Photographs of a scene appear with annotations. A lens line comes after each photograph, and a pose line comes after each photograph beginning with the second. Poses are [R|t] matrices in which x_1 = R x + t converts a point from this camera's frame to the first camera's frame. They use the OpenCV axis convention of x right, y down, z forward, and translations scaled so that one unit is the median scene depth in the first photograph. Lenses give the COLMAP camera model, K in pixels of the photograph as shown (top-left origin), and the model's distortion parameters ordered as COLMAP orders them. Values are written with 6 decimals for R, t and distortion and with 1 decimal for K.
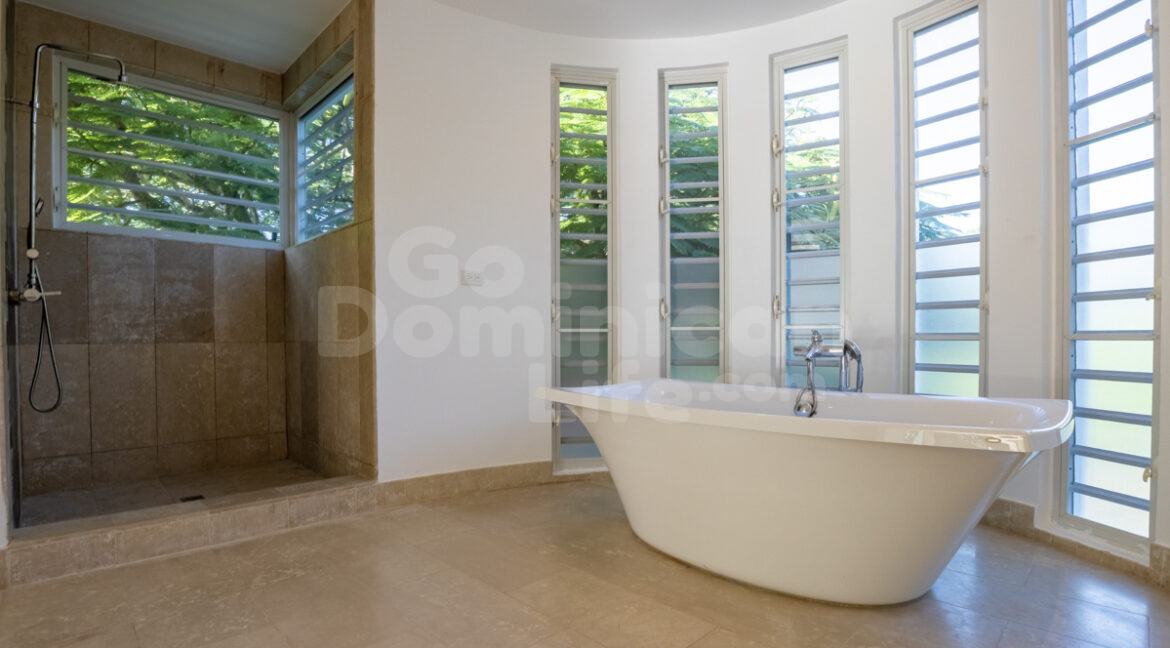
lens RADIAL K [[555.4, 0, 585.0], [0, 555.4, 324.0], [0, 0, 1]] dist [-0.031021, -0.000188]
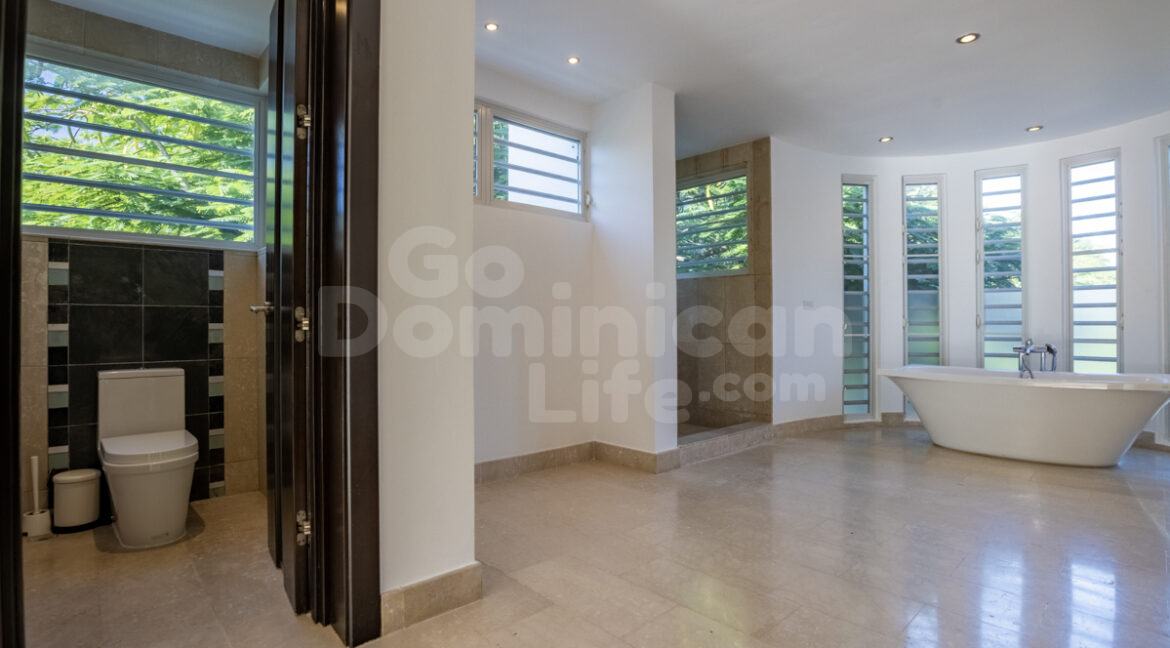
lens RADIAL K [[555.4, 0, 585.0], [0, 555.4, 324.0], [0, 0, 1]] dist [-0.031021, -0.000188]
pose [[0.999987, 0.002496, -0.004355, -0.851051], [-0.002495, 0.999997, 0.000295, -0.024792], [0.004356, -0.000284, 0.999990, -0.658159]]
